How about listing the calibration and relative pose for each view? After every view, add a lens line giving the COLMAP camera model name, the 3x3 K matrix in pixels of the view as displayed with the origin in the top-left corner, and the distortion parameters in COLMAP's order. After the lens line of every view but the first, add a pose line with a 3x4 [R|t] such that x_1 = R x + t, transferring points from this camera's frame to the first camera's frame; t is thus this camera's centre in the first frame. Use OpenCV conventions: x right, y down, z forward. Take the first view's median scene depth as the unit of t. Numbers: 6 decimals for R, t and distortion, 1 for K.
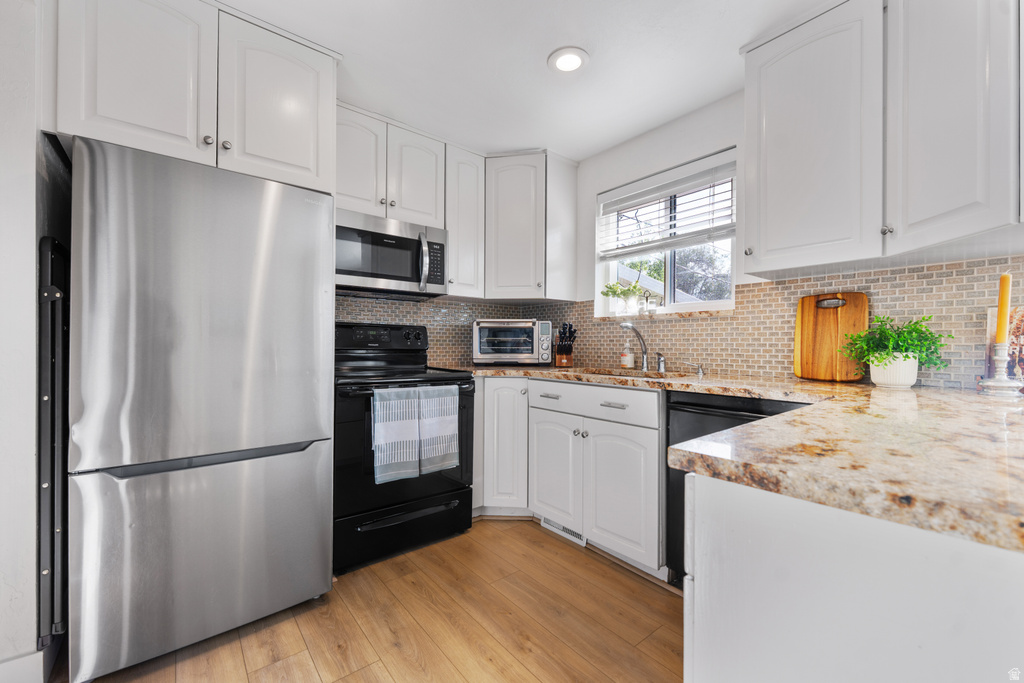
lens RADIAL K [[408.1, 0, 512.0], [0, 408.1, 341.5], [0, 0, 1]] dist [-0.000415, -0.000228]
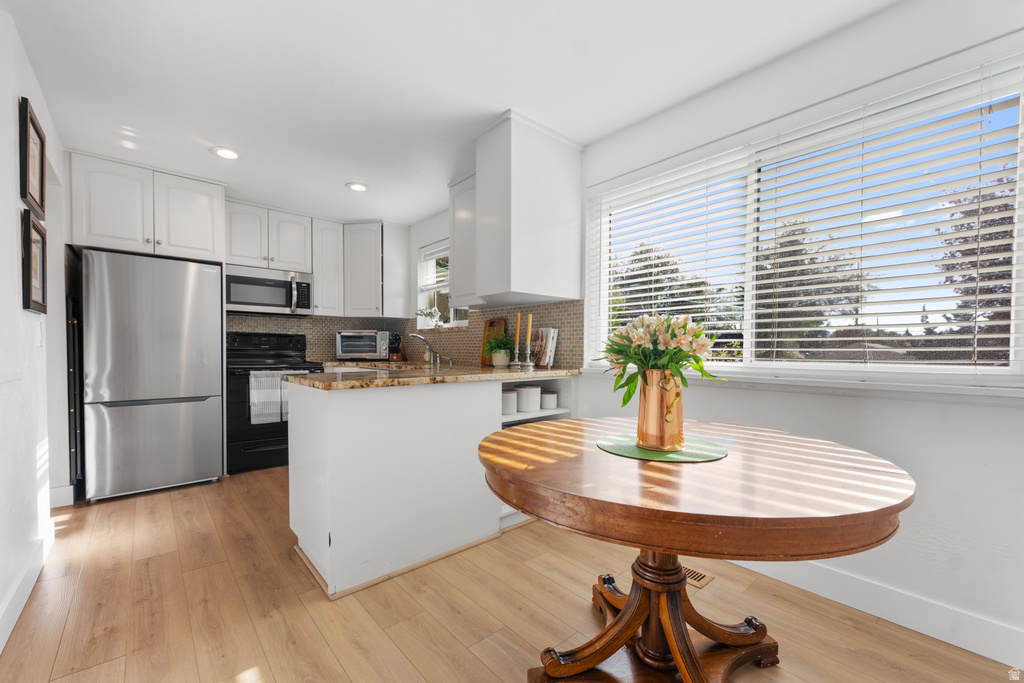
lens RADIAL K [[416.4, 0, 510.7], [0, 416.4, 355.8], [0, 0, 1]] dist [-0.000552, 0.000000]
pose [[0.999428, 0.000152, 0.033823, 0.587953], [-0.000918, 0.999743, 0.022633, 0.006256], [-0.033811, -0.022651, 0.999172, -0.679815]]
